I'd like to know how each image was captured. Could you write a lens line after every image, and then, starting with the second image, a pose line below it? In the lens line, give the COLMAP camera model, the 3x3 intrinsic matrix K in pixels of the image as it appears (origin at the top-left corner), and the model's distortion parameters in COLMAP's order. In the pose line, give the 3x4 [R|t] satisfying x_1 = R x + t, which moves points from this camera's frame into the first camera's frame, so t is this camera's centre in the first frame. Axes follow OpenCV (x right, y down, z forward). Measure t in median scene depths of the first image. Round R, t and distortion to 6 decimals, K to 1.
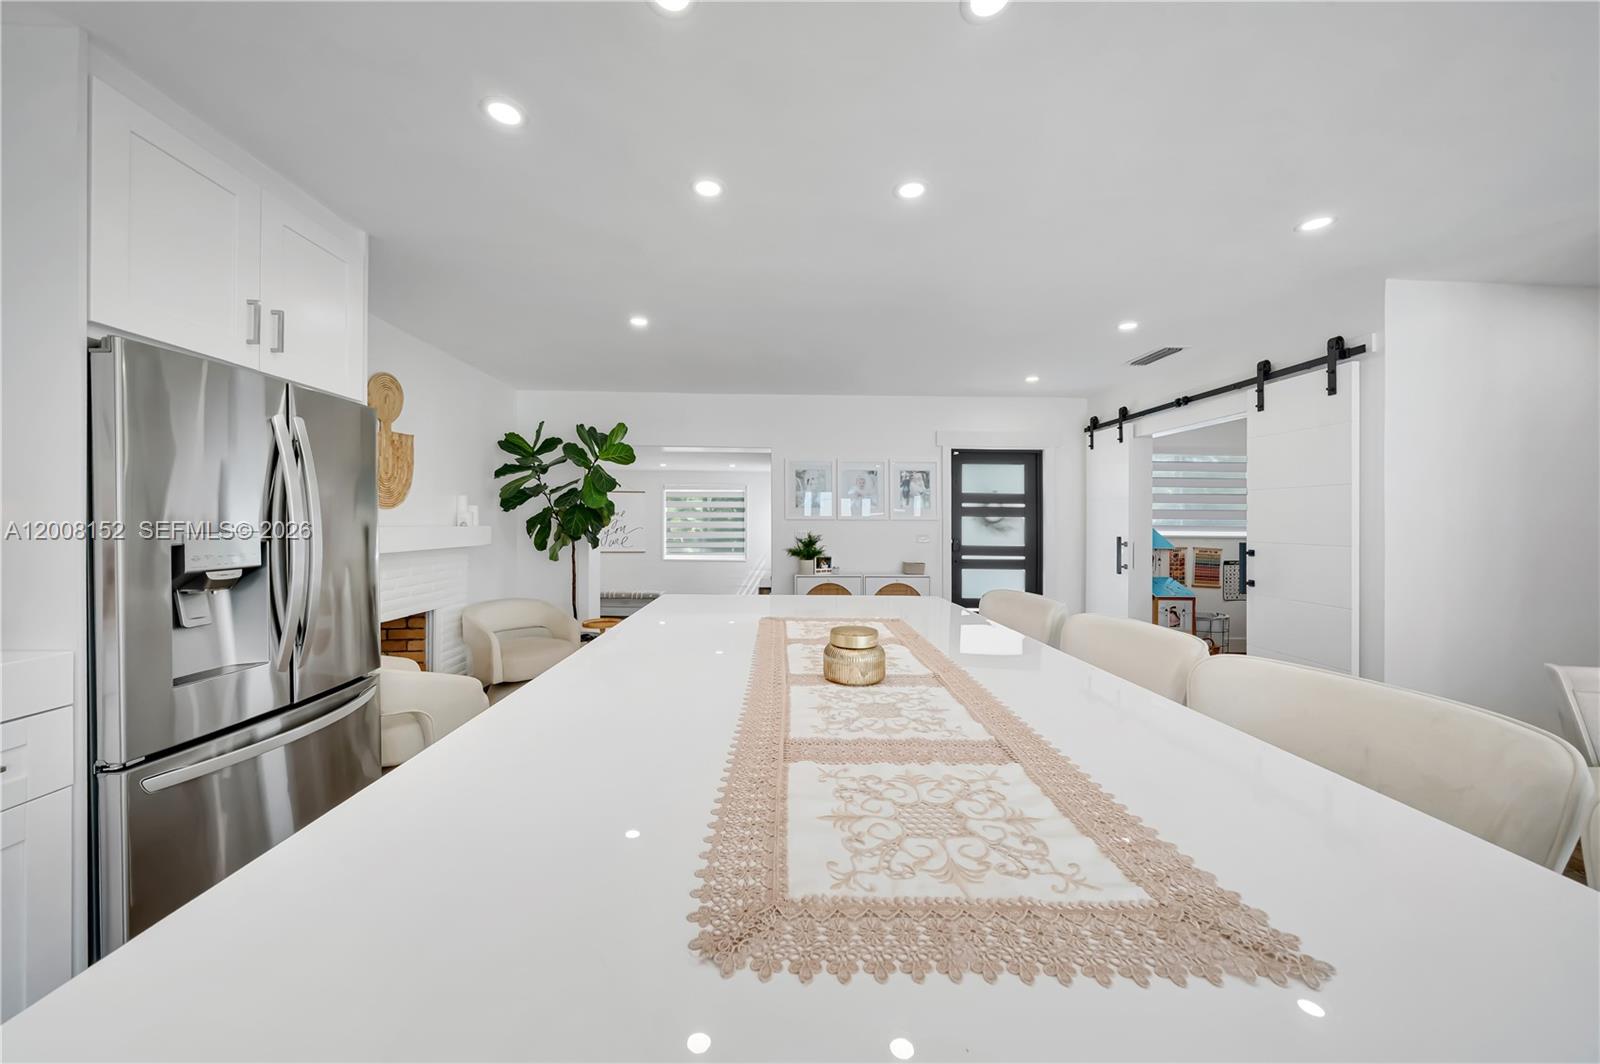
lens RADIAL K [[549.4, 0, 797.6], [0, 549.4, 525.5], [0, 0, 1]] dist [-0.009006, -0.000106]
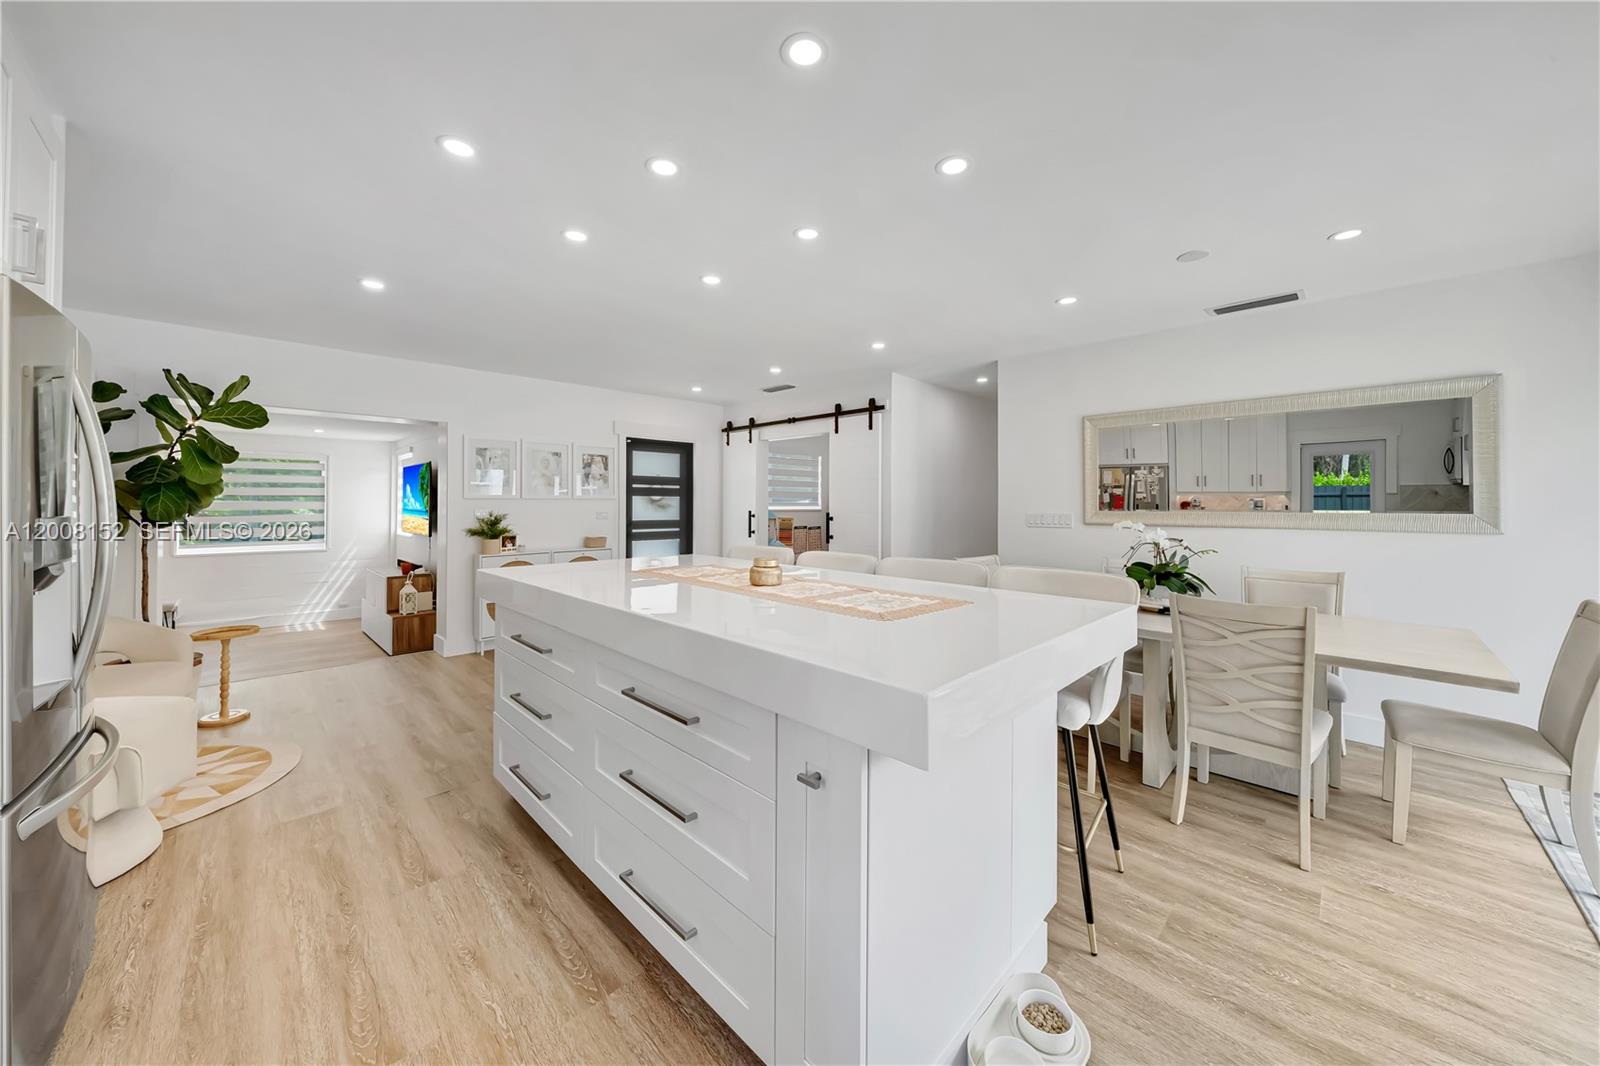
lens RADIAL K [[549.4, 0, 804.4], [0, 549.4, 500.2], [0, 0, 1]] dist [-0.009006, -0.000106]
pose [[0.729421, -0.003396, 0.684057, -0.244961], [0.008102, 0.999960, -0.003675, 0.000261], [-0.684017, 0.008223, 0.729420, -0.103228]]
